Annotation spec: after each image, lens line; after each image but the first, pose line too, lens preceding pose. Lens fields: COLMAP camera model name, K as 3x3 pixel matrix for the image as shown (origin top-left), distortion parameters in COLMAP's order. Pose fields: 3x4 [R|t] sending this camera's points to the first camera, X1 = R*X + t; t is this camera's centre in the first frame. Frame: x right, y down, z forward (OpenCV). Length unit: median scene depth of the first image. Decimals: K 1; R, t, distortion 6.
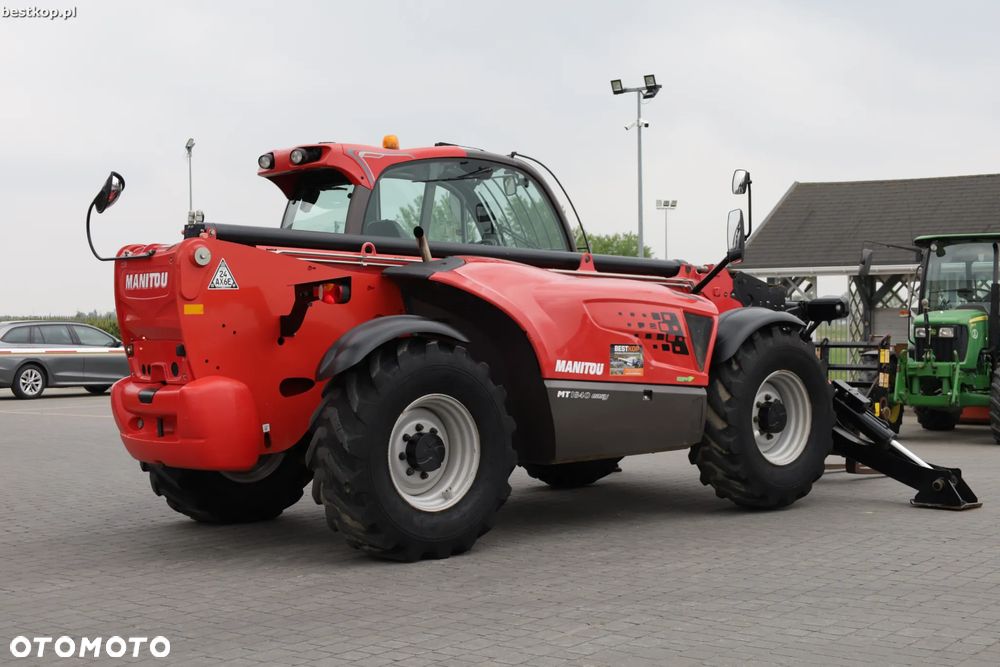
lens RADIAL K [[1526.4, 0, 522.7], [0, 1526.4, 306.2], [0, 0, 1]] dist [-0.008963, 0.000000]
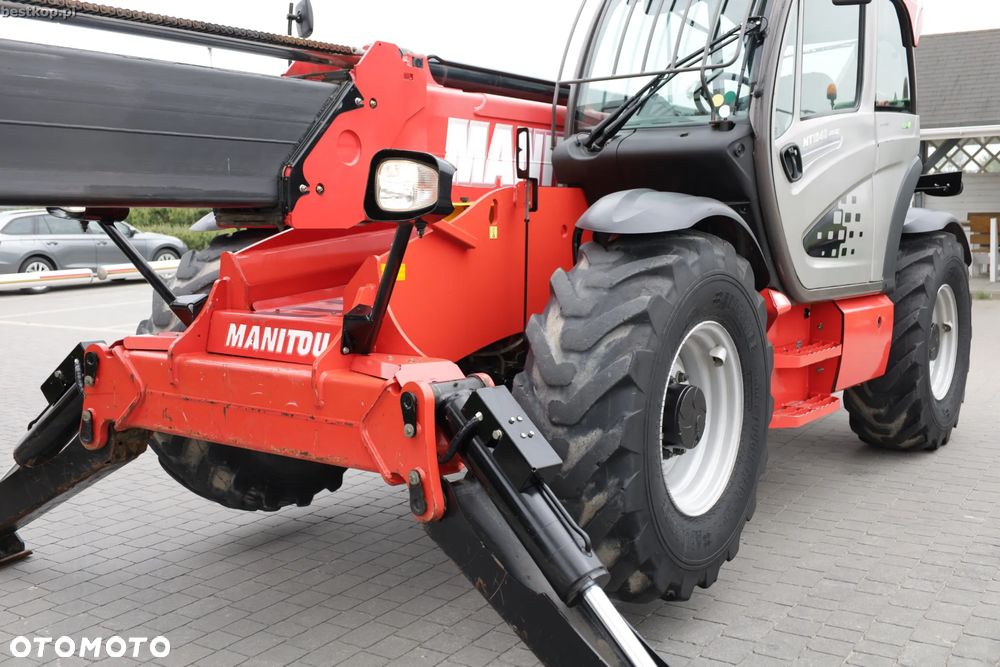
lens RADIAL K [[1110.8, 0, 486.3], [0, 1110.8, 327.8], [0, 0, 1]] dist [-0.011699, 0.000000]
pose [[0.999664, -0.022114, -0.013539, -0.150188], [0.023738, 0.990607, 0.134662, -0.012349], [0.010434, -0.134938, 0.990799, 0.945688]]
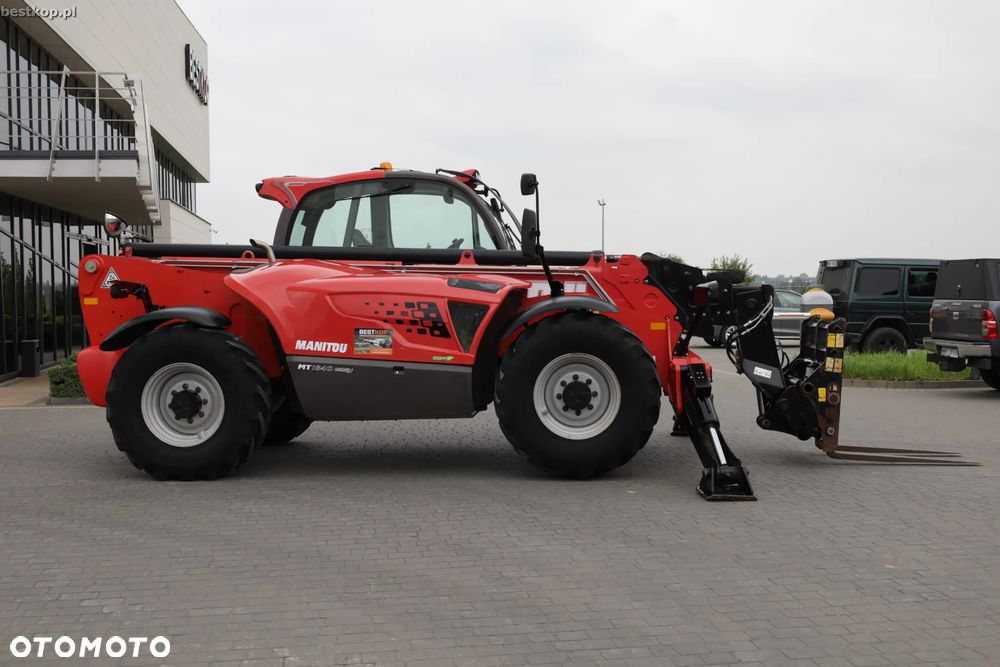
lens RADIAL K [[1205.9, 0, 515.7], [0, 1205.9, 324.5], [0, 0, 1]] dist [0.000401, 0.000000]
pose [[0.698289, 0.019842, -0.715541, 0.852872], [0.014747, 0.999005, 0.042094, -0.017518], [0.715664, -0.039946, 0.697301, 0.412601]]
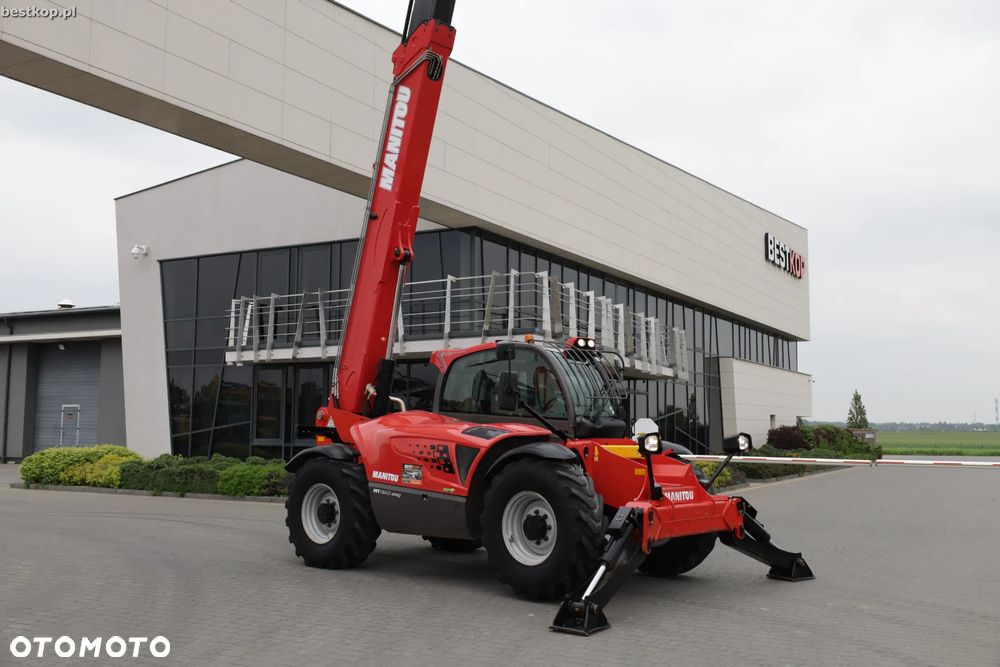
lens RADIAL K [[993.3, 0, 508.5], [0, 993.3, 333.2], [0, 0, 1]] dist [0.012466, 0.000000]
pose [[0.109579, -0.088782, -0.990005, 1.150845], [0.003545, 0.996032, -0.088930, -0.019609], [0.993972, 0.006235, 0.109459, 0.999562]]
